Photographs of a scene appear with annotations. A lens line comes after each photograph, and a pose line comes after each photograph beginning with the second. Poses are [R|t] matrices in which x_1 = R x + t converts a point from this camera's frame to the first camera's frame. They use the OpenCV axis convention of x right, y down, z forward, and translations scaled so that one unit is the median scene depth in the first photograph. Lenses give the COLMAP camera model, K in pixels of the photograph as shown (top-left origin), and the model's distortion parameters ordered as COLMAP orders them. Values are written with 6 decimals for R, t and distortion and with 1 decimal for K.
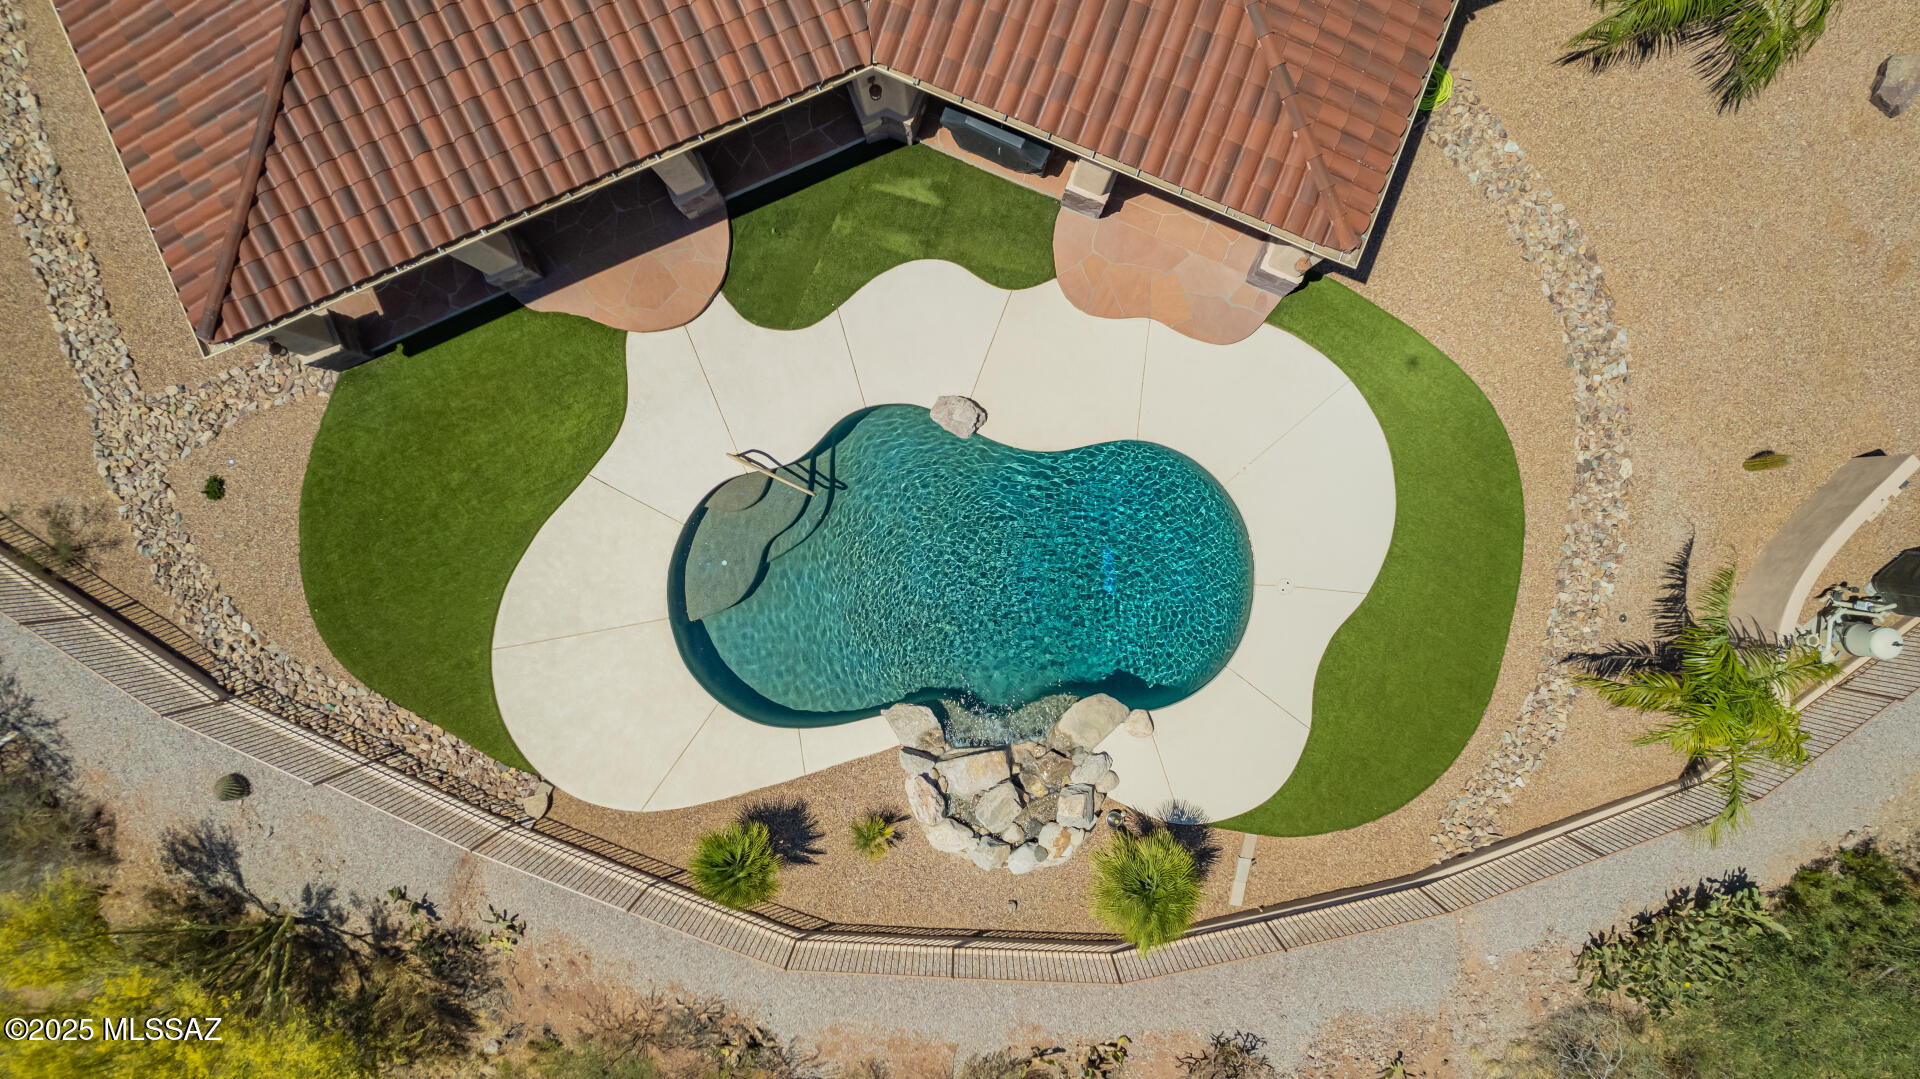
lens RADIAL K [[1226.0, 0, 955.9], [0, 1226.0, 532.4], [0, 0, 1]] dist [-0.068826, 0.061208]
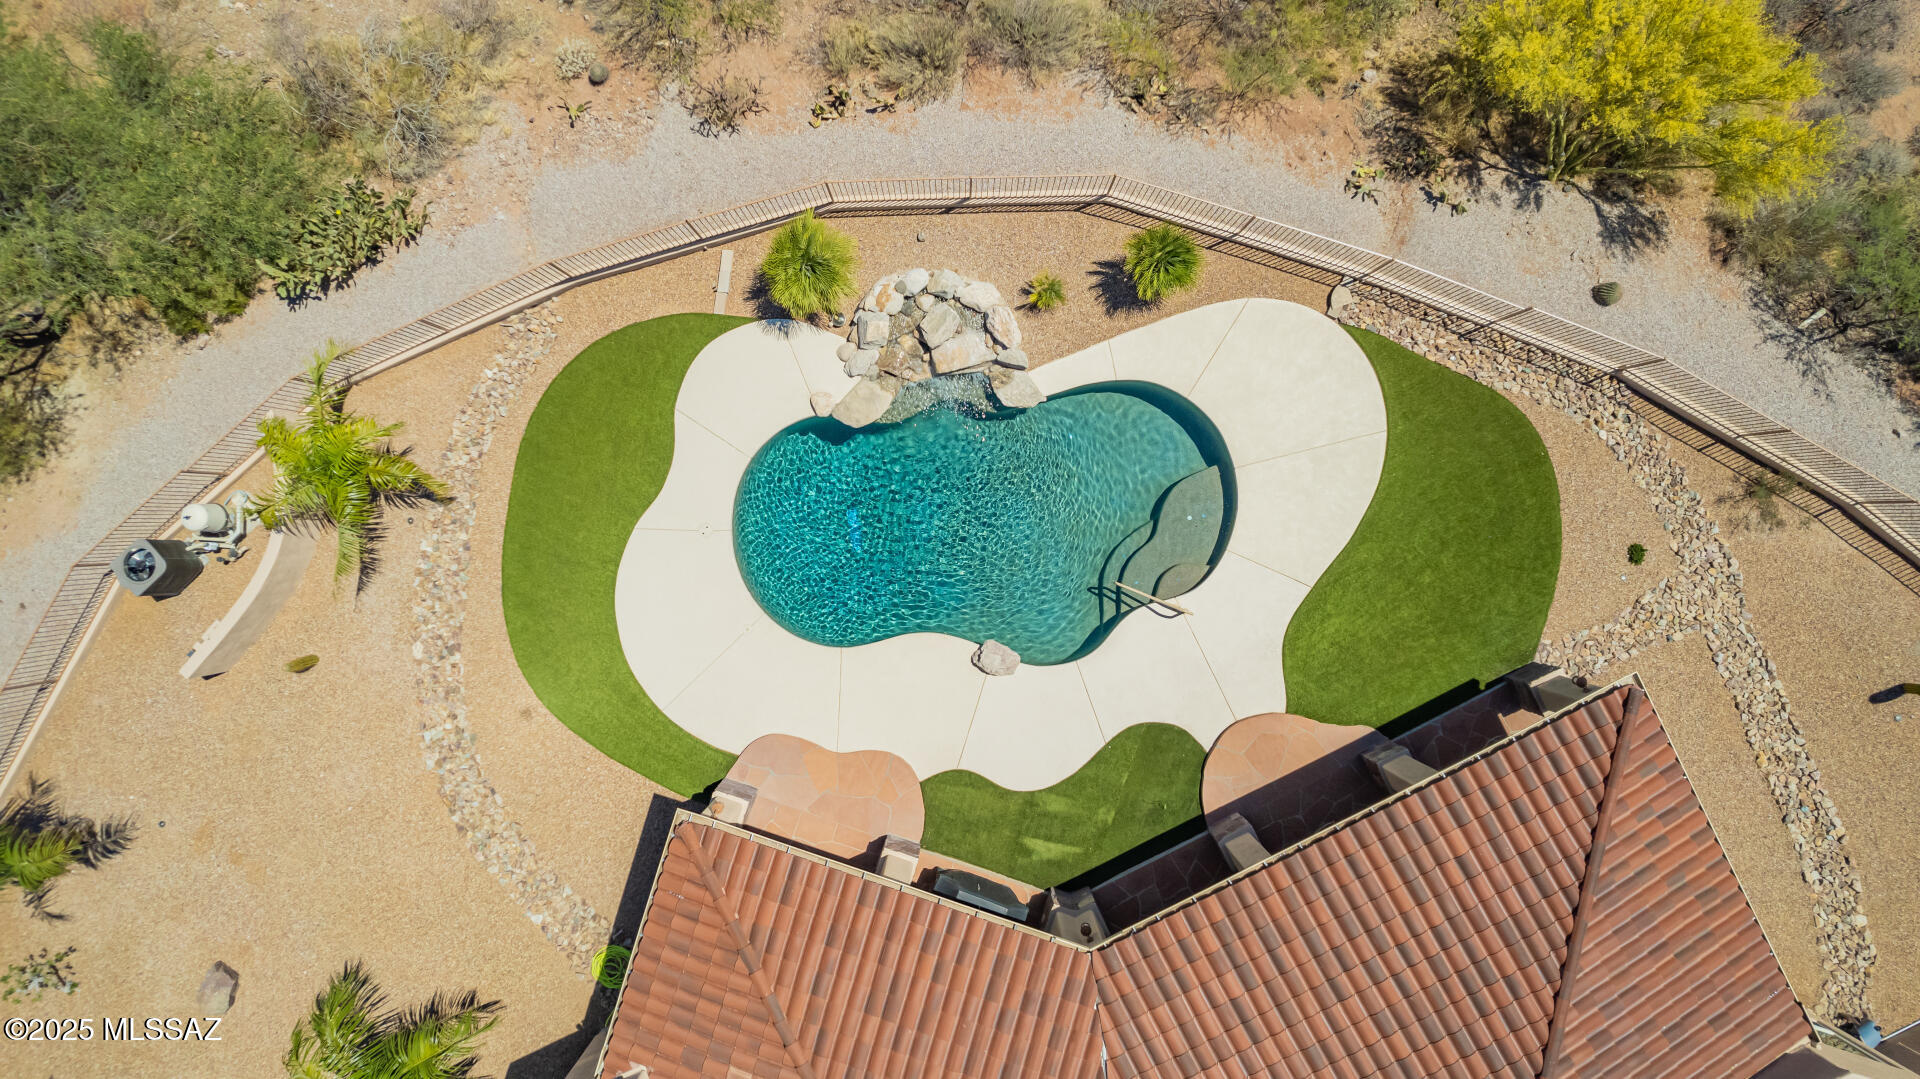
lens RADIAL K [[1226.0, 0, 958.2], [0, 1226.0, 531.8], [0, 0, 1]] dist [-0.068826, 0.061208]
pose [[-0.997824, 0.065181, 0.009933, 0.018578], [-0.065371, -0.997656, -0.020220, 0.050465], [0.008592, -0.020825, 0.999746, -0.158506]]
